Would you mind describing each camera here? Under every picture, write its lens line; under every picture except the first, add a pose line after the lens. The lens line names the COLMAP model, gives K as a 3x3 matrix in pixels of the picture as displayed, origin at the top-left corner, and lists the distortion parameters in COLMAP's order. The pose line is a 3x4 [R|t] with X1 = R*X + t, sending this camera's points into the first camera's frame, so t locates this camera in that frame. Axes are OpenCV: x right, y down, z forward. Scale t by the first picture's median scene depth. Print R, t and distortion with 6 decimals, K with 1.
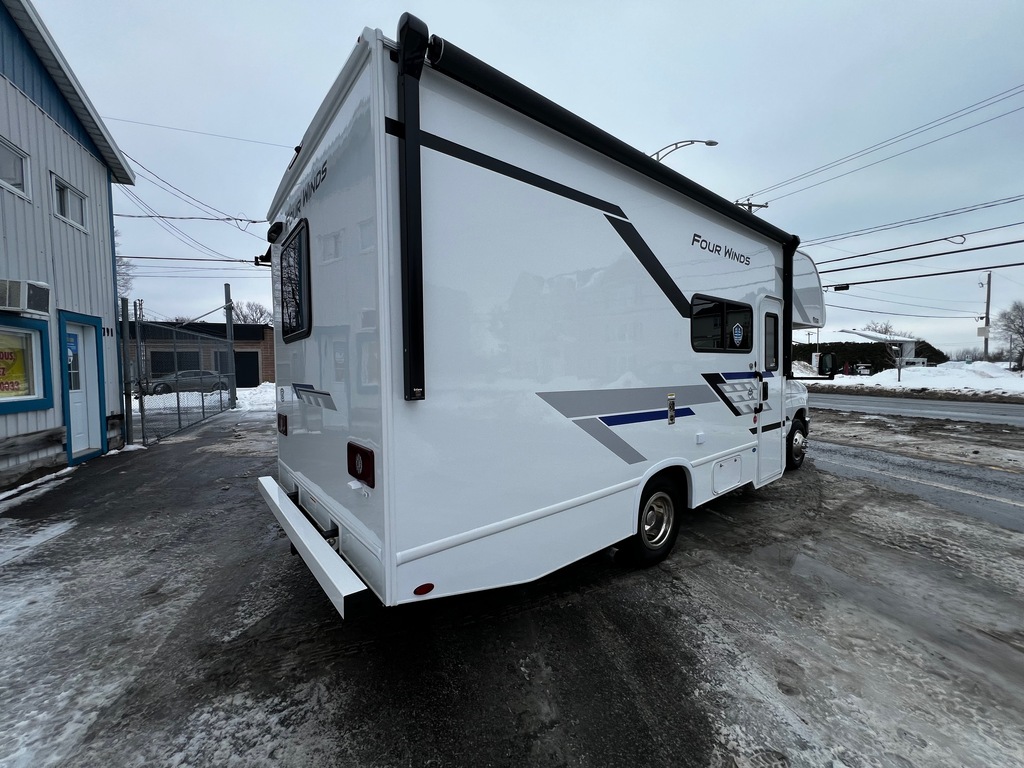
lens RADIAL K [[409.8, 0, 512.4], [0, 409.8, 385.3], [0, 0, 1]] dist [0.000886, -0.000650]
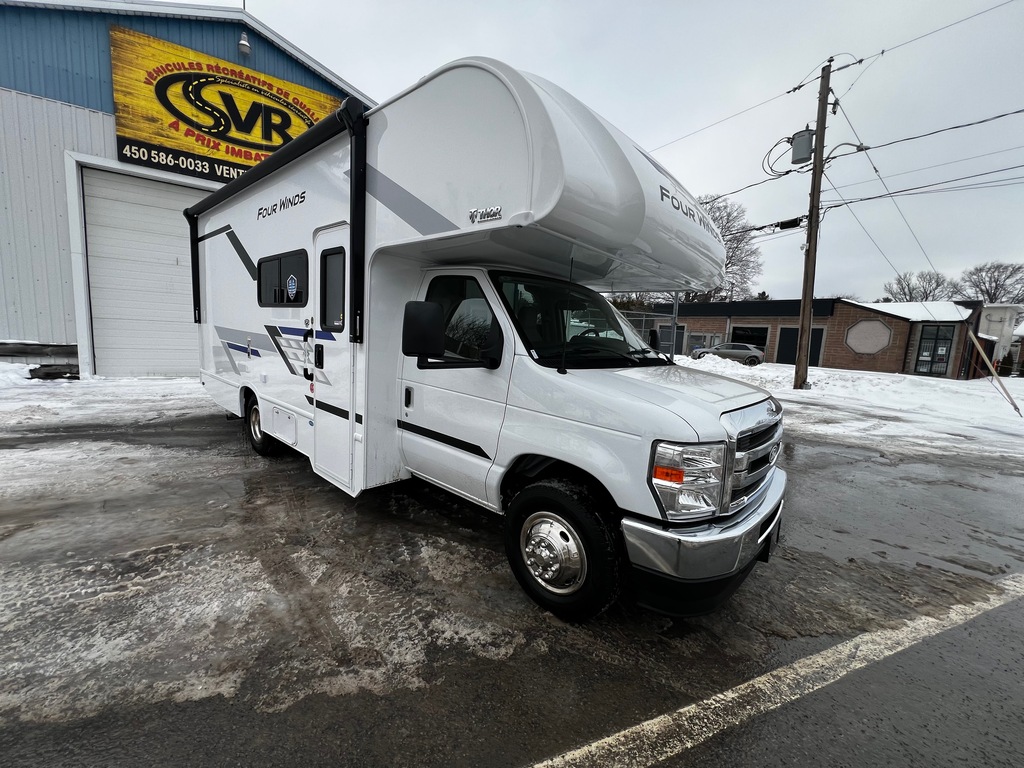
lens RADIAL K [[409.8, 0, 511.1], [0, 409.8, 384.3], [0, 0, 1]] dist [0.000886, -0.000650]
pose [[0.154991, 0.148675, -0.976664, 1.755959], [-0.102277, 0.985714, 0.133822, -0.090620], [0.982607, 0.079149, 0.167983, 1.507393]]
